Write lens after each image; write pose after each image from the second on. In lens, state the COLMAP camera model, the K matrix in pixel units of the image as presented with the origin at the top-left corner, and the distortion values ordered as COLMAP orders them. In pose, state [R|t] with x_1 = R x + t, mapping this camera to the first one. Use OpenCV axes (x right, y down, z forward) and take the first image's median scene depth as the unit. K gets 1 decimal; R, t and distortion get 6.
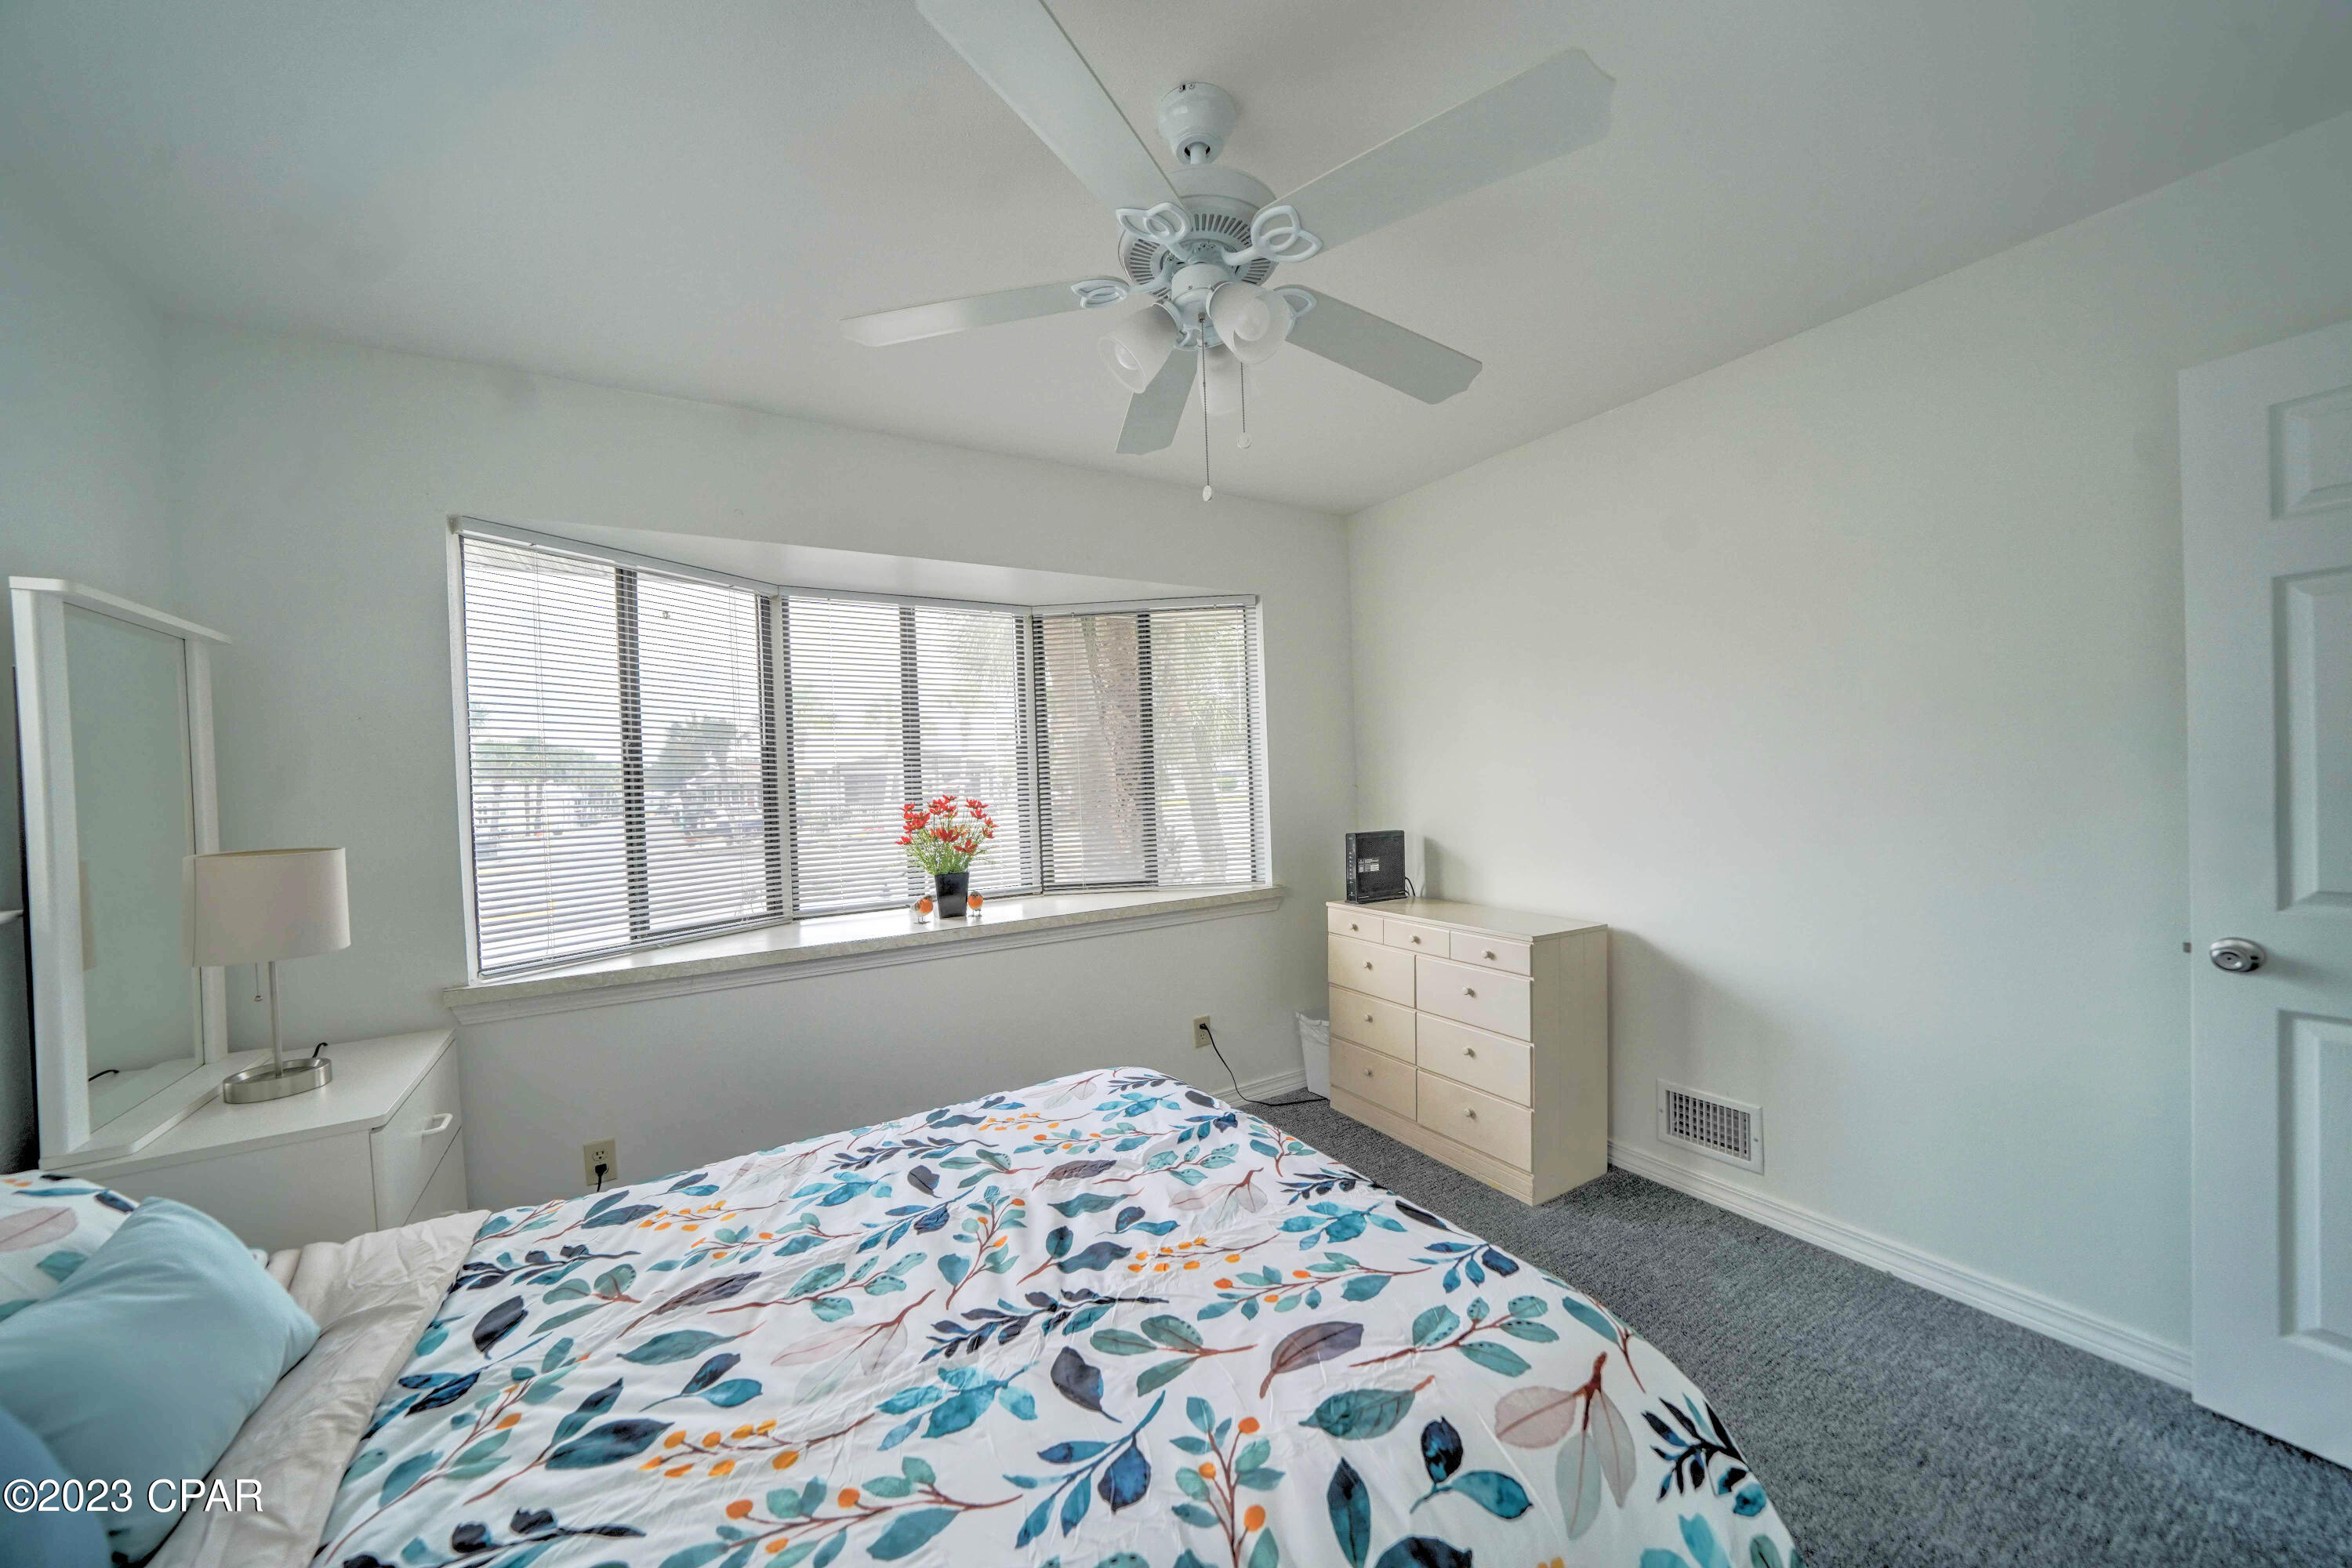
lens RADIAL K [[823.5, 0, 1178.9], [0, 823.5, 787.7], [0, 0, 1]] dist [-0.000365, -0.008344]
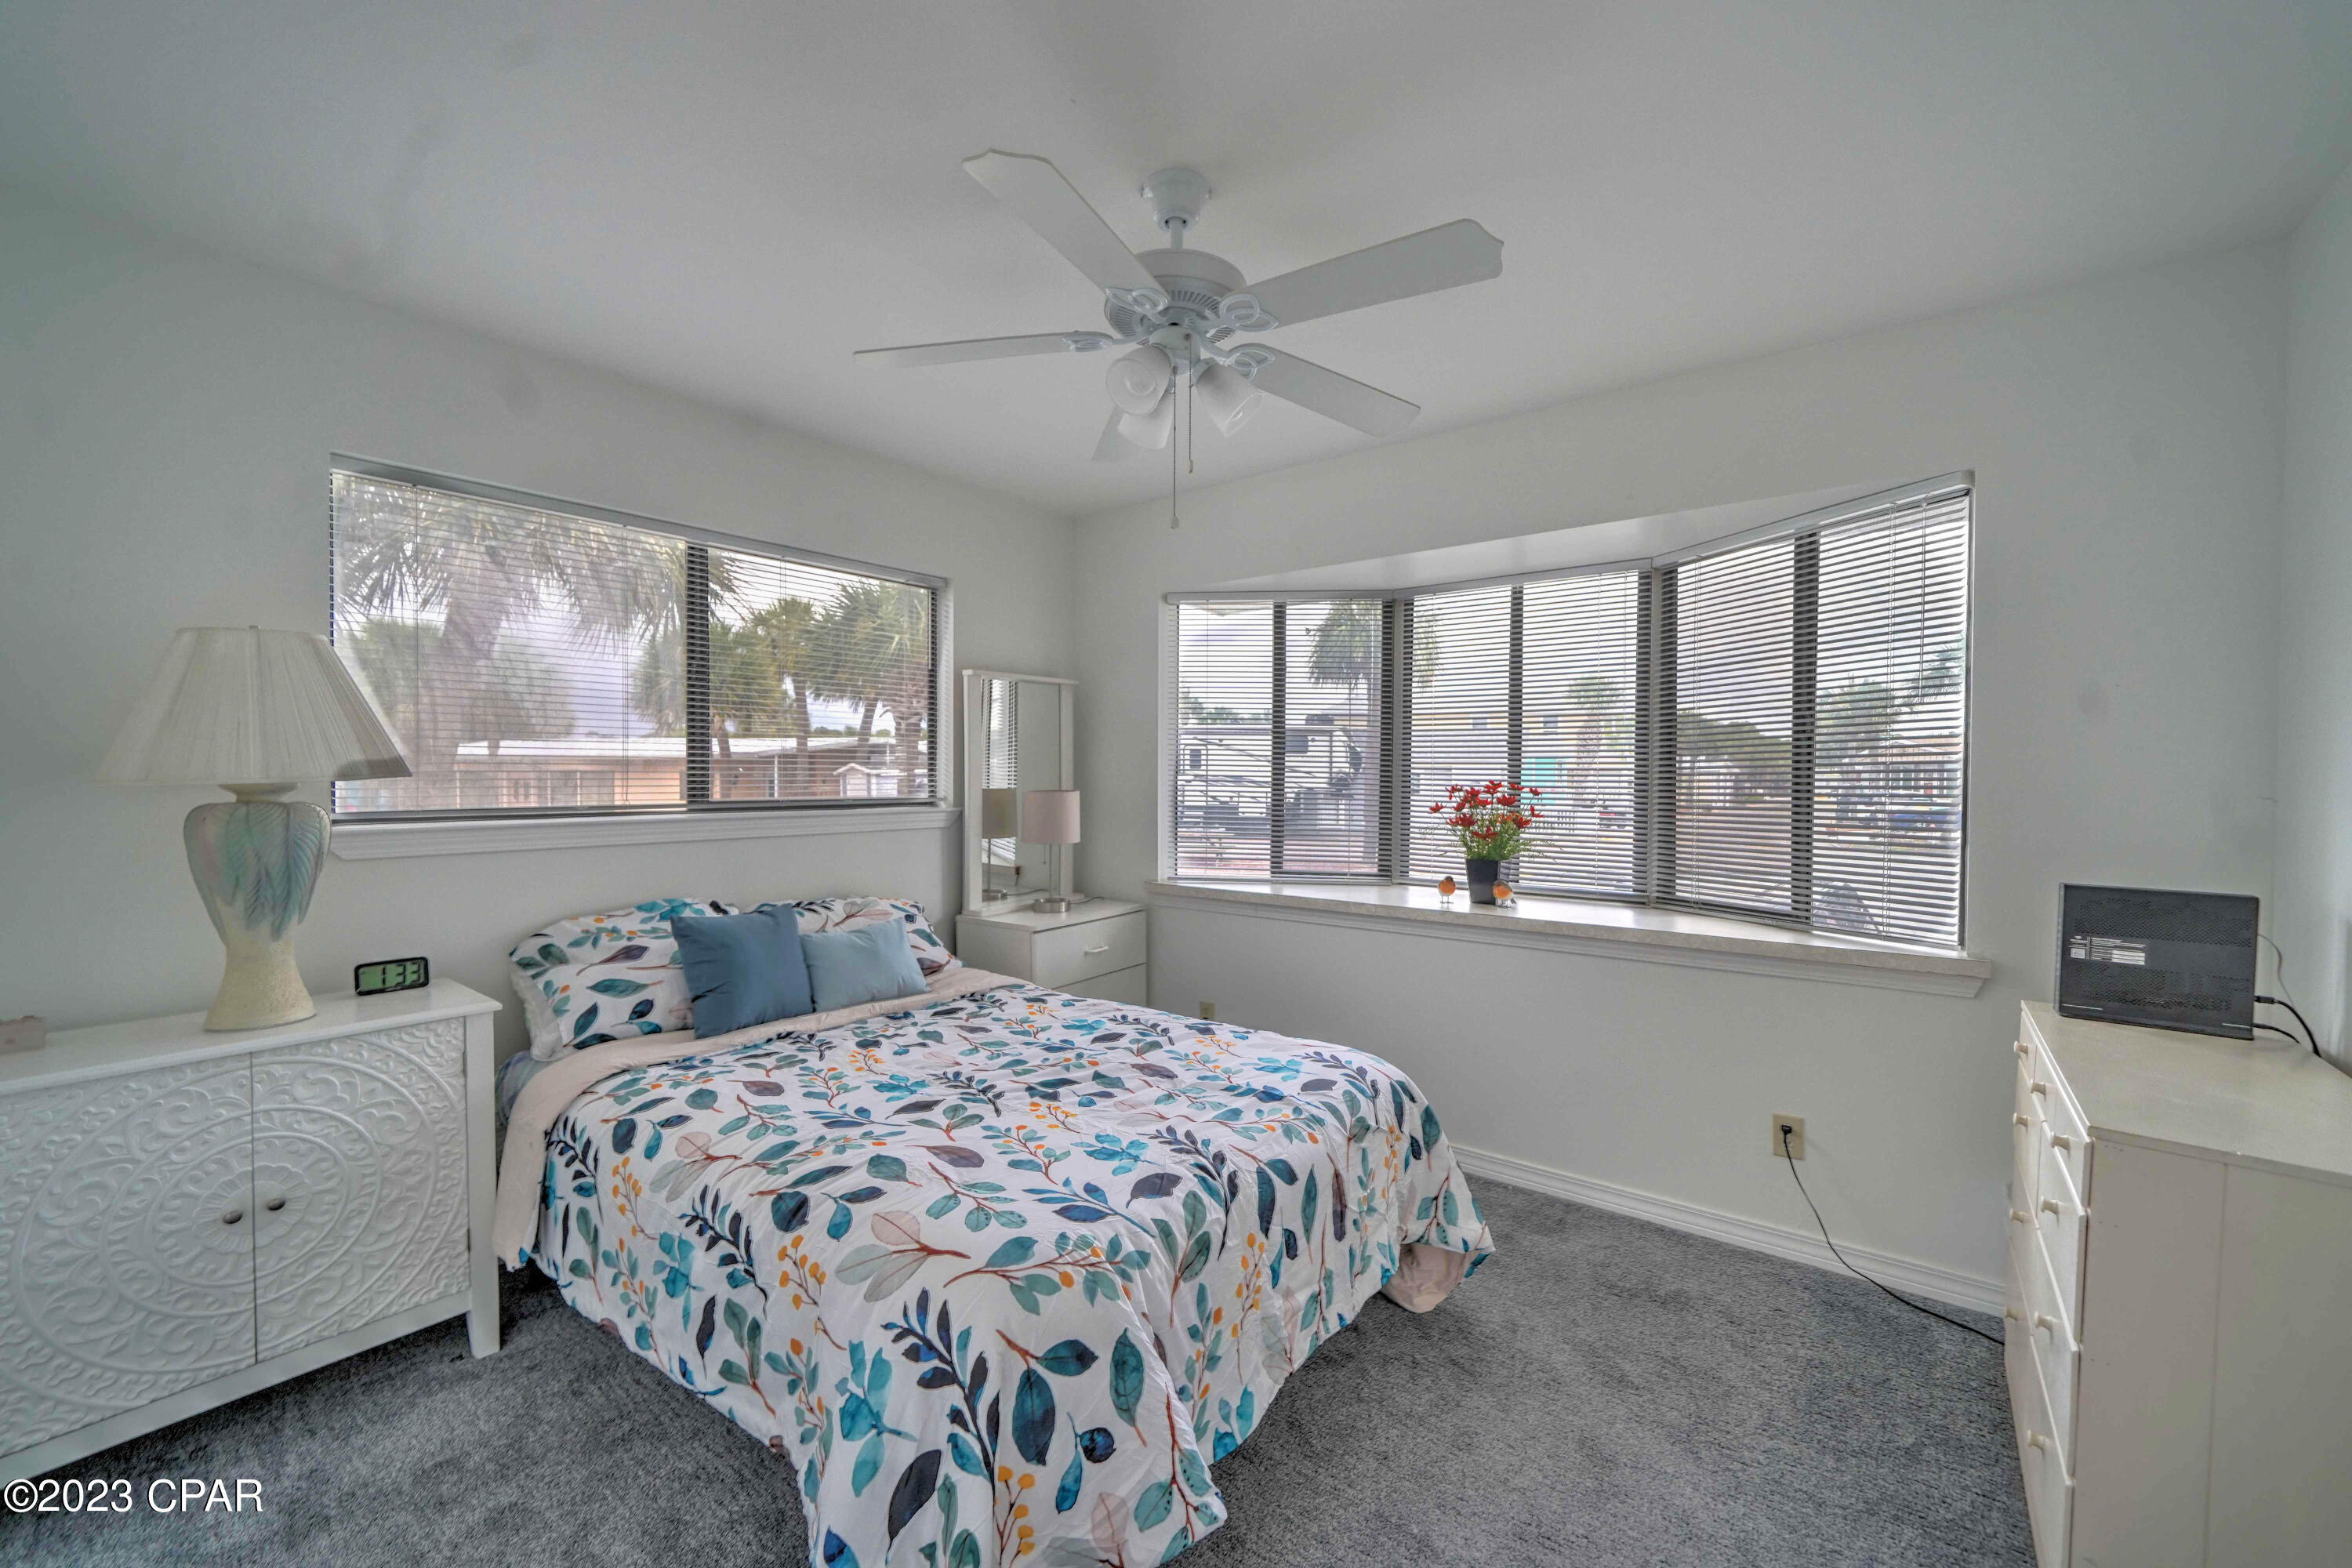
lens RADIAL K [[915.9, 0, 1176.0], [0, 915.9, 784.0], [0, 0, 1]] dist [-0.002134, 0.000524]
pose [[0.352680, 0.046531, -0.934586, 1.261166], [-0.027276, 0.998850, 0.039438, -0.038897], [0.935346, 0.011583, 0.353543, 0.551890]]
